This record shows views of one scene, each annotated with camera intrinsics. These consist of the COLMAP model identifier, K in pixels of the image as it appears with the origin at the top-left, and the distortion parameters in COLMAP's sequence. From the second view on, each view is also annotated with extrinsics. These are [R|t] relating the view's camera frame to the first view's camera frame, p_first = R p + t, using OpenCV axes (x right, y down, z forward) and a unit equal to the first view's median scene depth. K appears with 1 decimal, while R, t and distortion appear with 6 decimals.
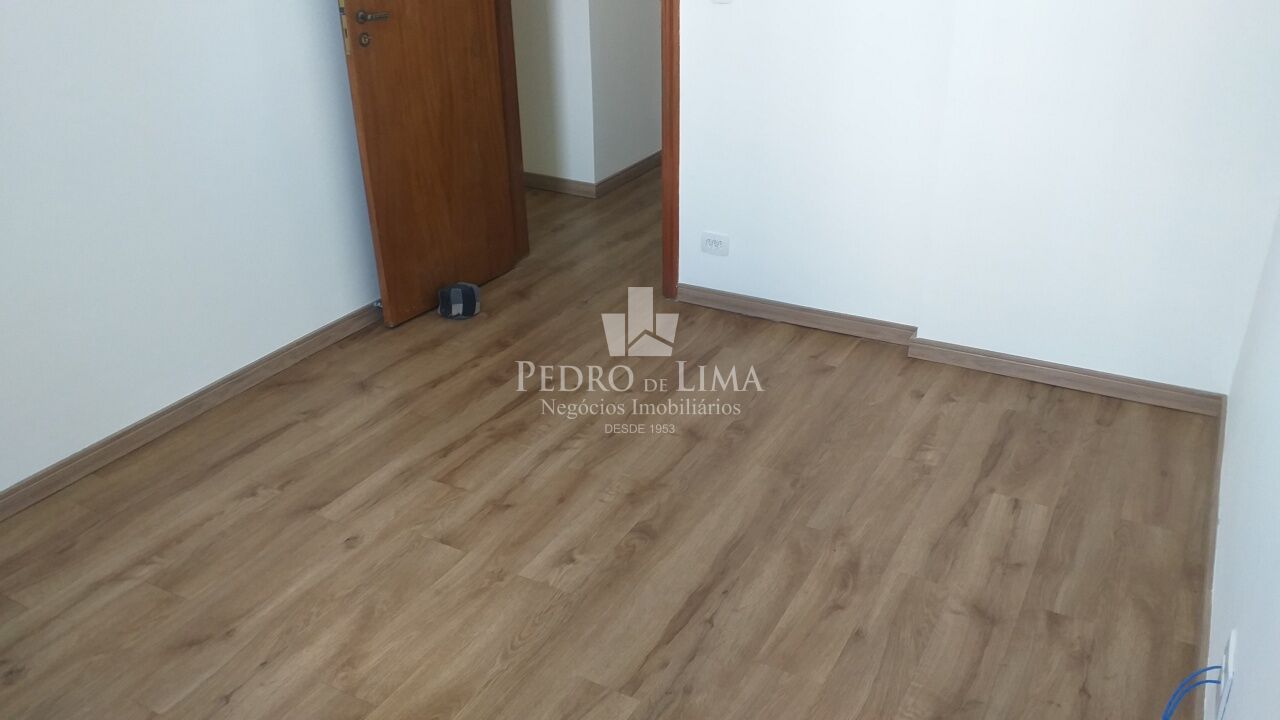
lens RADIAL K [[1026.0, 0, 649.3], [0, 1026.0, 362.1], [0, 0, 1]] dist [0.163665, -0.314404]
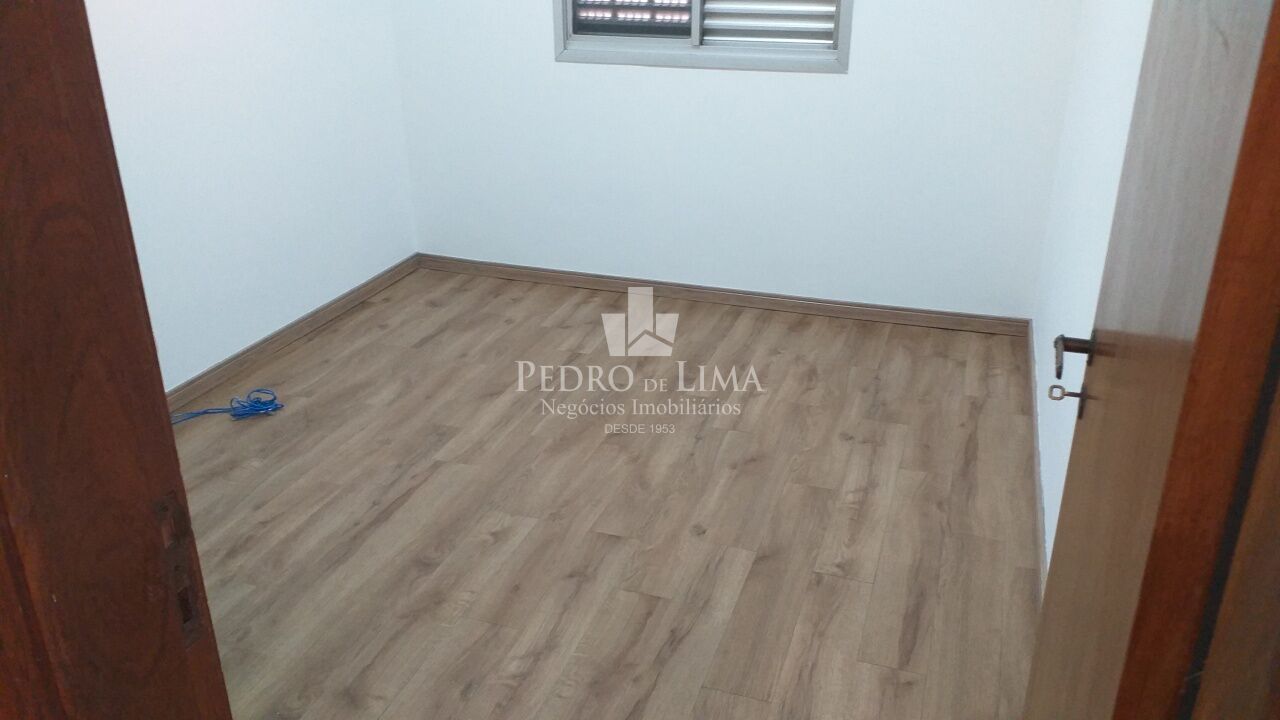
lens RADIAL K [[1026.0, 0, 649.3], [0, 1026.0, 362.1], [0, 0, 1]] dist [0.163665, -0.314404]
pose [[-0.983664, 0.083987, -0.159222, -0.076649], [-0.067944, 0.645854, 0.760431, -0.774998], [0.166700, 0.758827, -0.629597, 1.561871]]
